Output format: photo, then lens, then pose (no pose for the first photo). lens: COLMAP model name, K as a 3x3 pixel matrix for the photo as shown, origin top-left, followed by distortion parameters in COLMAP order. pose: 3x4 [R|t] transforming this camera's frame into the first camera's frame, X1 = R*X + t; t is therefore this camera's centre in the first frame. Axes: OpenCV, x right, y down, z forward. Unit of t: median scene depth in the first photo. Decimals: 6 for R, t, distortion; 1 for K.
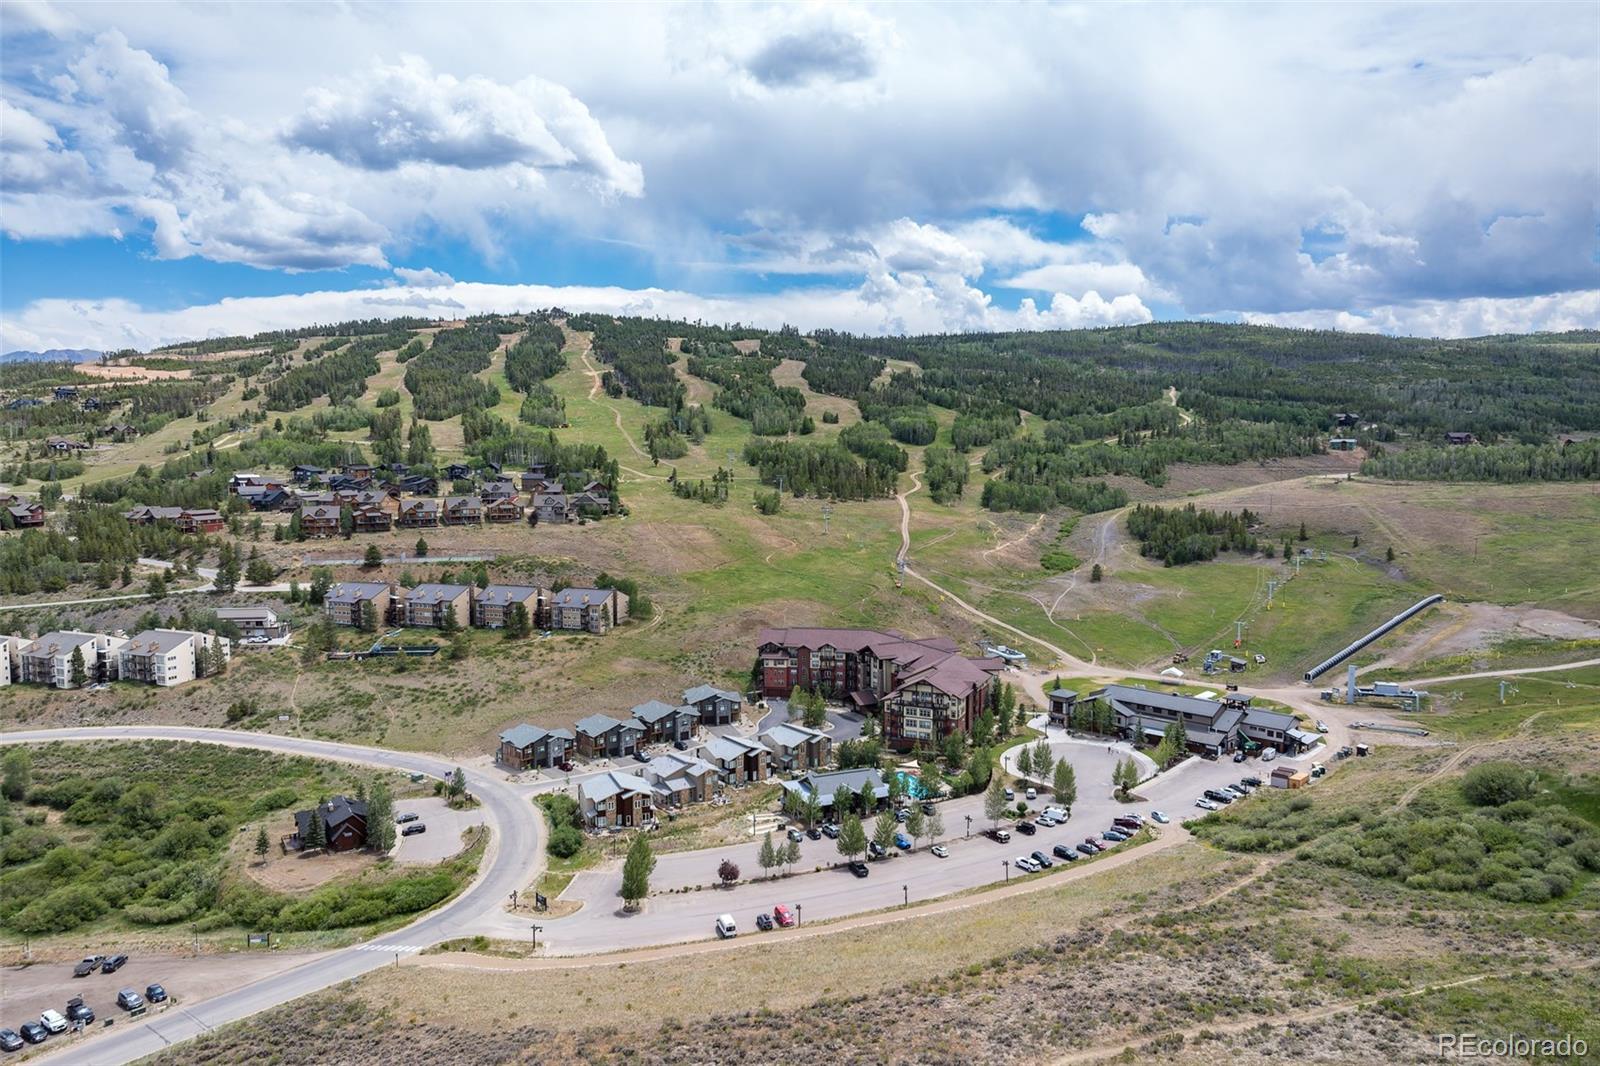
lens RADIAL K [[1101.2, 0, 802.6], [0, 1101.2, 467.3], [0, 0, 1]] dist [0.002401, -0.004423]
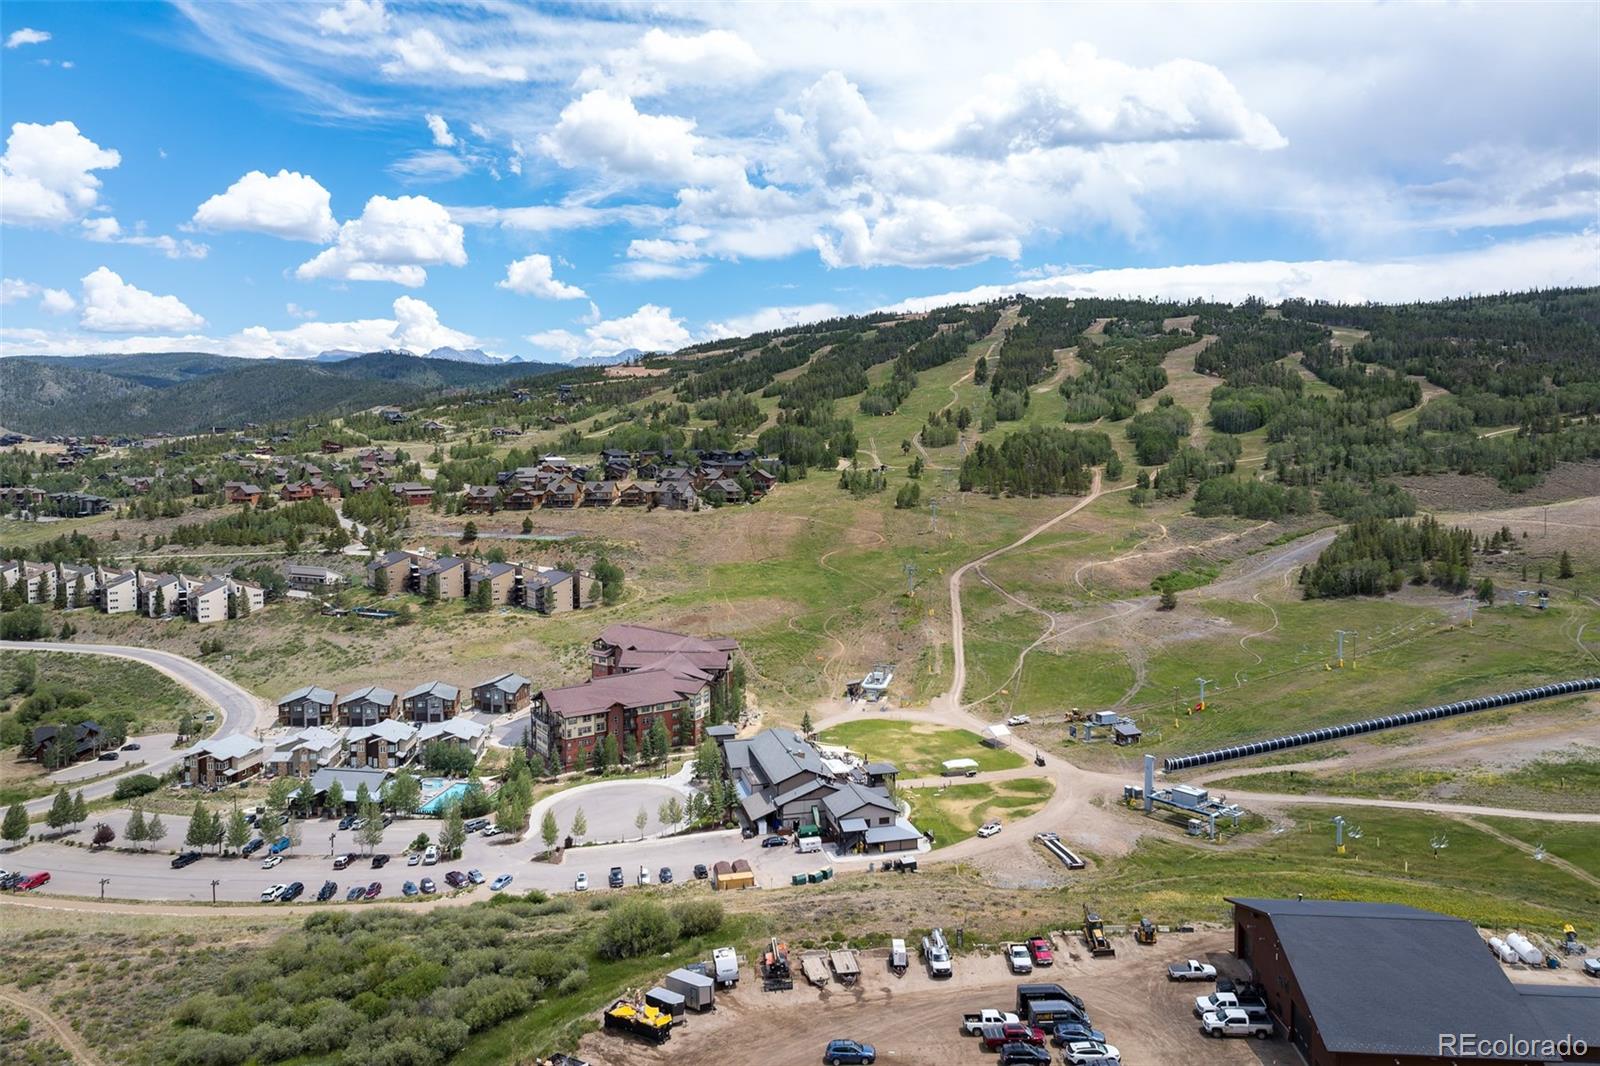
lens RADIAL K [[1101.2, 0, 802.6], [0, 1101.2, 467.3], [0, 0, 1]] dist [0.002401, -0.004423]
pose [[0.839857, 0.018833, -0.542481, 0.588823], [-0.009852, 0.999762, 0.019455, -0.012967], [0.542719, -0.010995, 0.839843, 0.250259]]
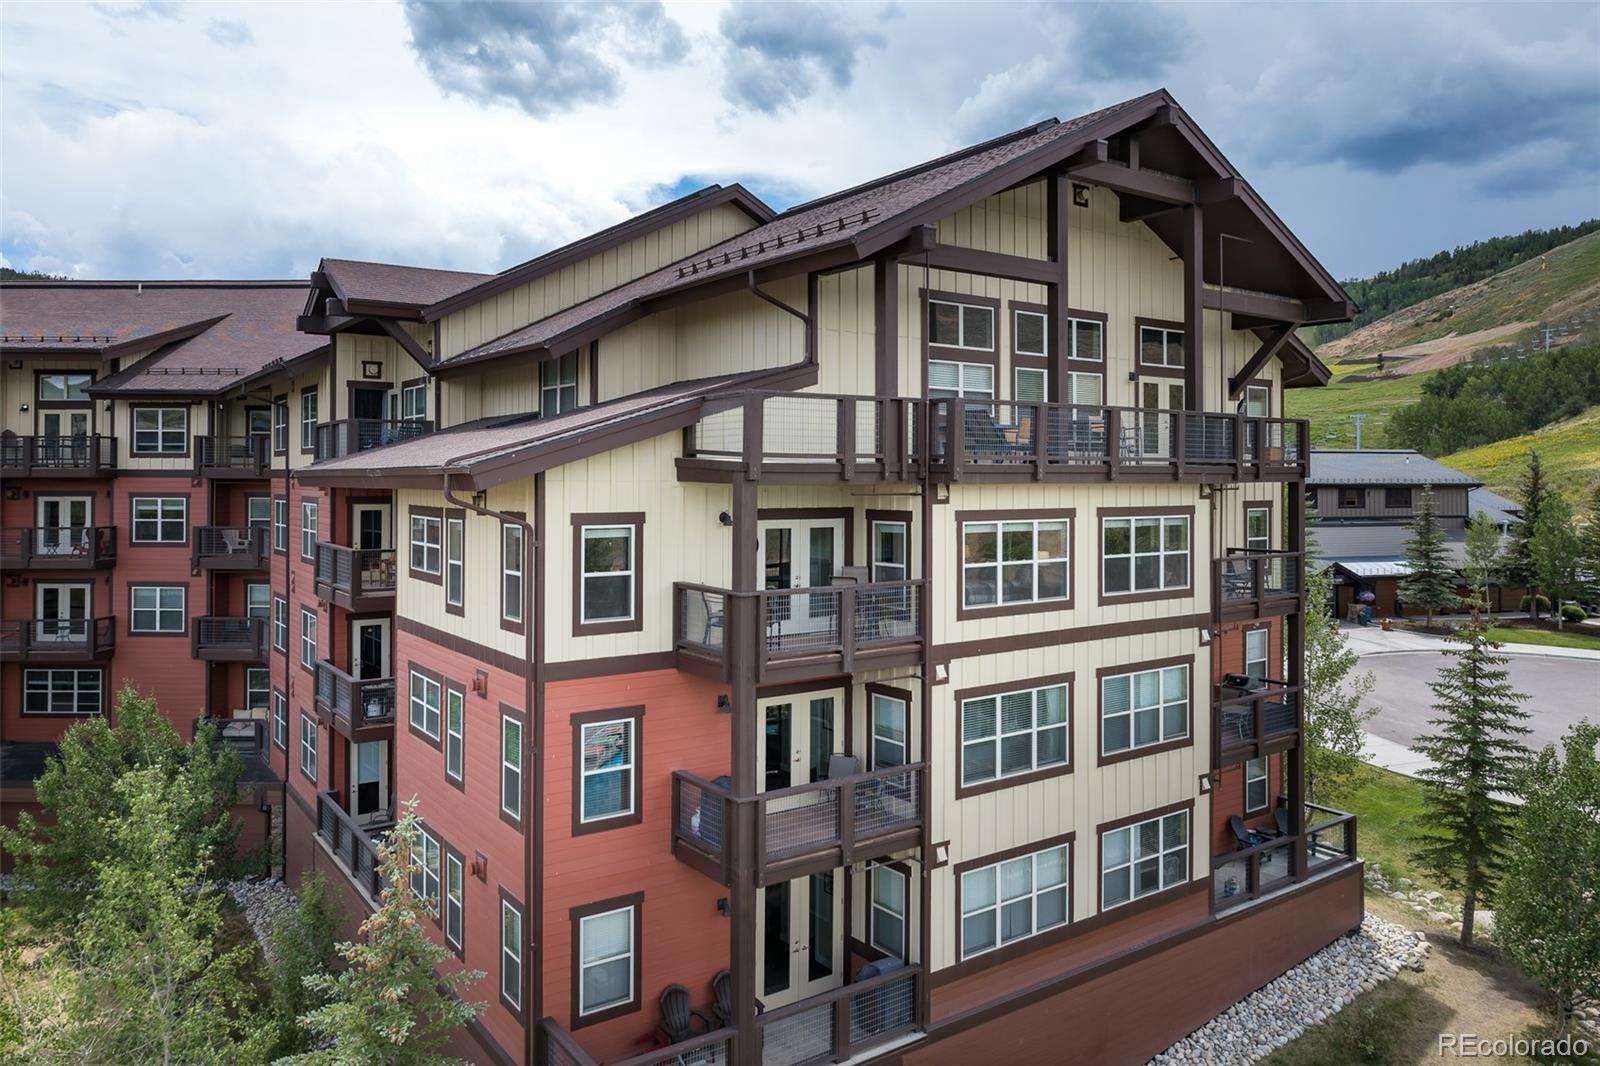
lens RADIAL K [[1101.2, 0, 802.6], [0, 1101.2, 467.3], [0, 0, 1]] dist [0.002401, -0.004423]
pose [[0.502484, 0.006289, 0.864563, 0.024308], [0.024088, 0.999484, -0.021270, 0.160771], [-0.864251, 0.031514, 0.502073, 0.724364]]
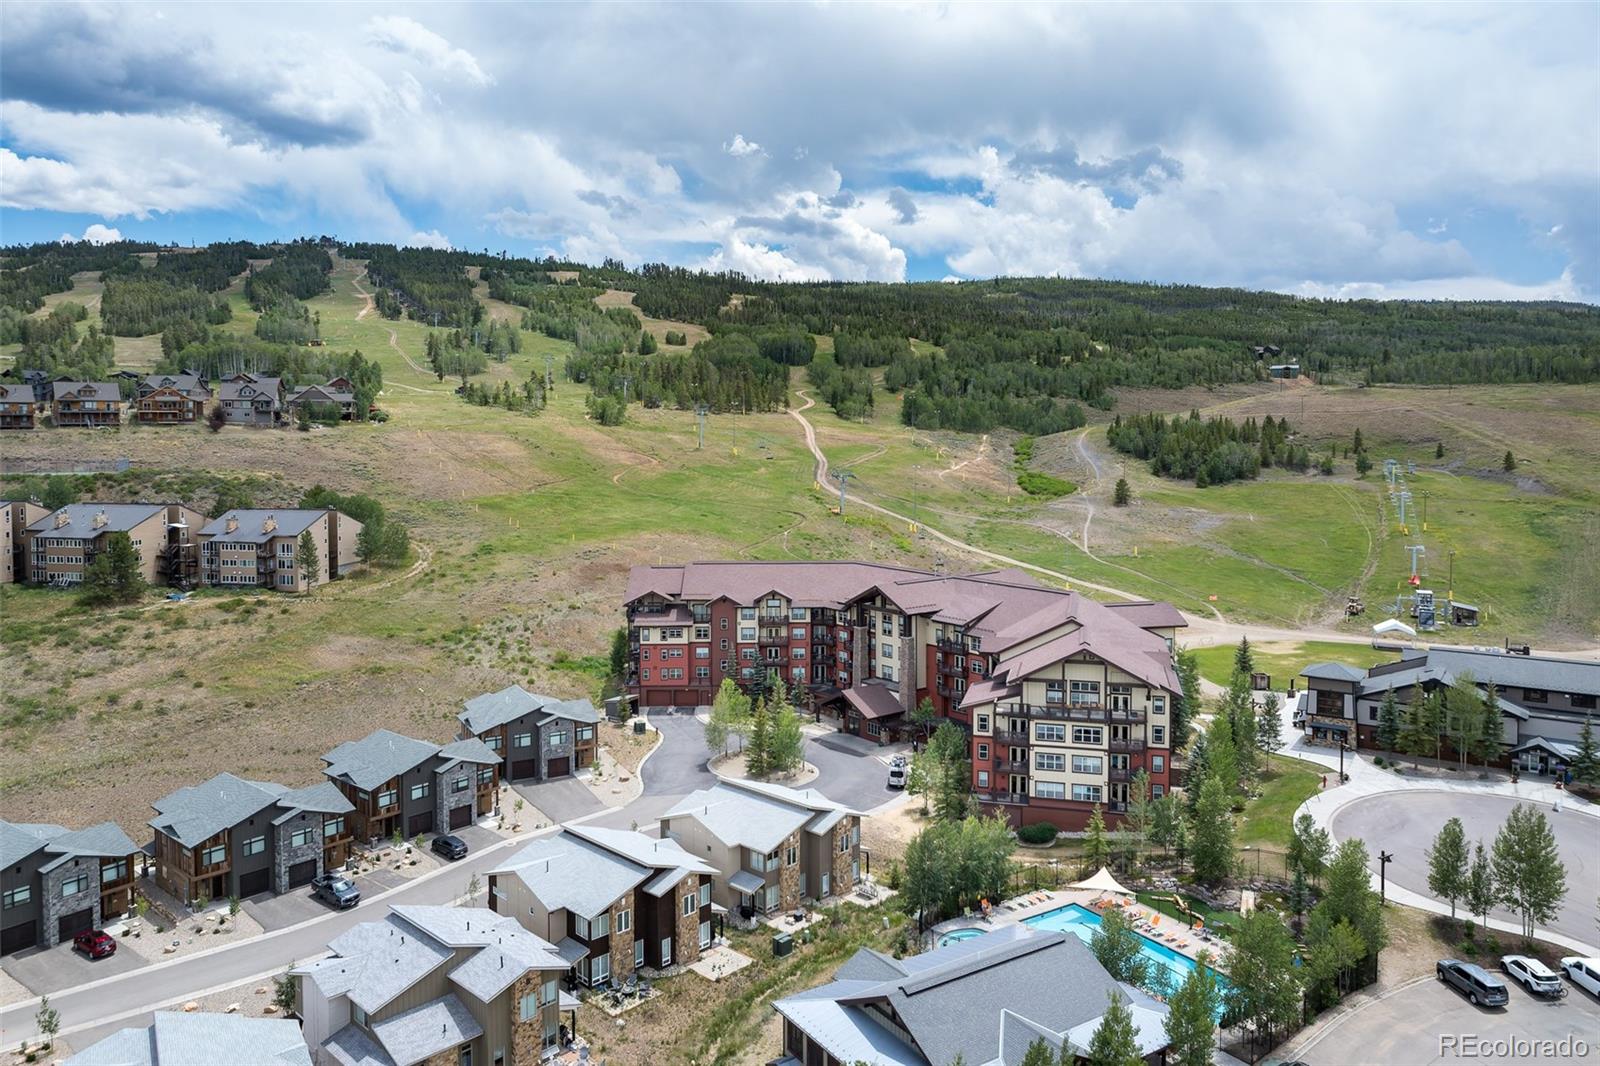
lens RADIAL K [[1121.6, 0, 799.8], [0, 1121.6, 444.4], [0, 0, 1]] dist [-0.004546, 0.000729]
pose [[0.986701, -0.005693, 0.162446, -0.040521], [0.007458, 0.999920, -0.010255, 0.090219], [-0.162375, 0.011331, 0.986664, 0.457296]]
